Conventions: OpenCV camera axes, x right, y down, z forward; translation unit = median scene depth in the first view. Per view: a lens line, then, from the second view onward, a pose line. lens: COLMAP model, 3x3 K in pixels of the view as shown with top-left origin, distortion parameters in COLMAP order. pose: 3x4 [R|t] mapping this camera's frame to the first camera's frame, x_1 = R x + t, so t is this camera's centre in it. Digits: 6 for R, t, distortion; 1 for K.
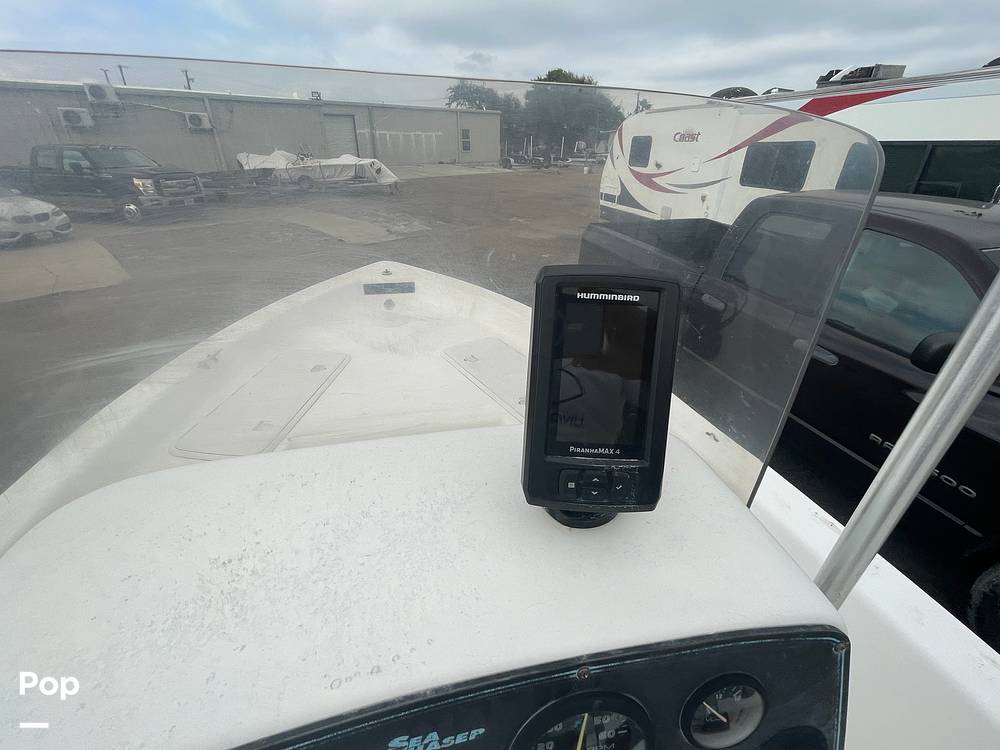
lens RADIAL K [[433.8, 0, 499.7], [0, 433.8, 378.2], [0, 0, 1]] dist [-0.002310, 0.000541]
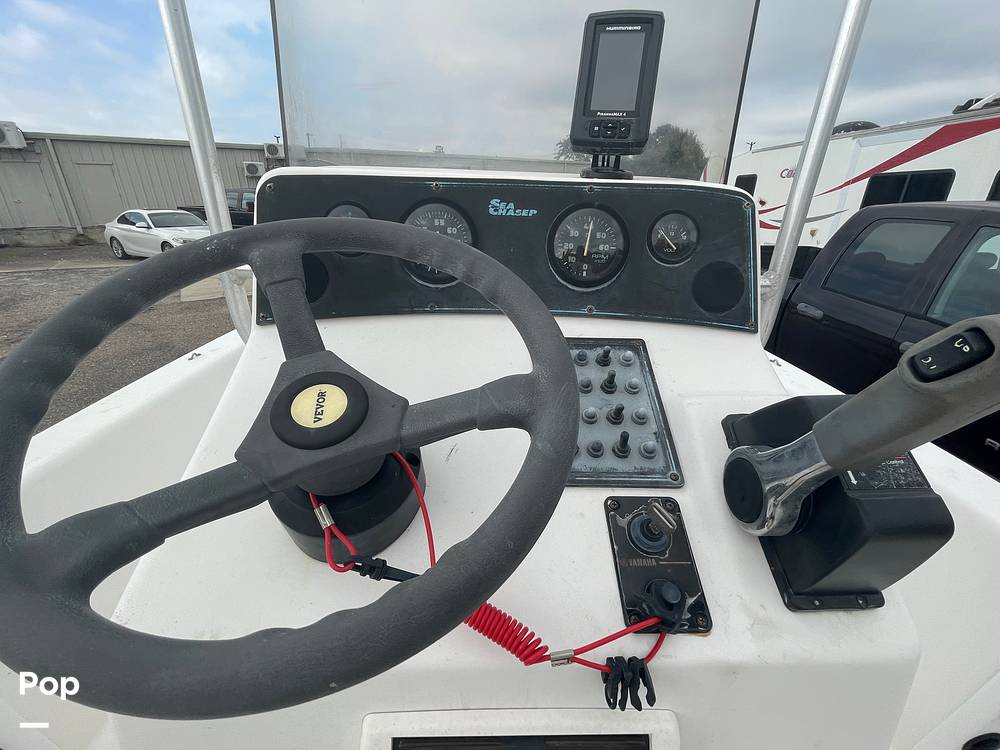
lens RADIAL K [[433.8, 0, 502.6], [0, 433.8, 381.0], [0, 0, 1]] dist [-0.002310, 0.000541]
pose [[0.977606, 0.080782, -0.194324, 0.014491], [-0.099040, 0.991348, -0.086142, 0.098488], [0.185684, 0.103459, 0.977148, -0.049413]]
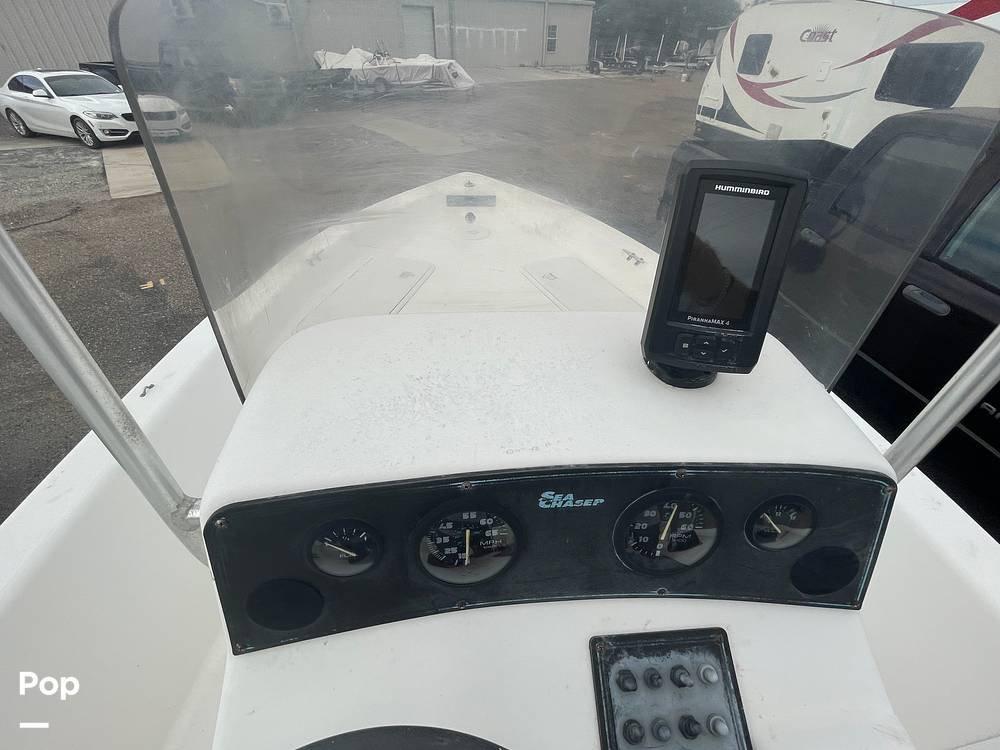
lens RADIAL K [[433.8, 0, 500.3], [0, 433.8, 375.9], [0, 0, 1]] dist [-0.002310, 0.000541]
pose [[0.987246, 0.102323, -0.121963, -0.013471], [-0.081552, 0.982990, 0.164562, 0.011094], [0.136727, -0.152517, 0.978797, -0.021624]]
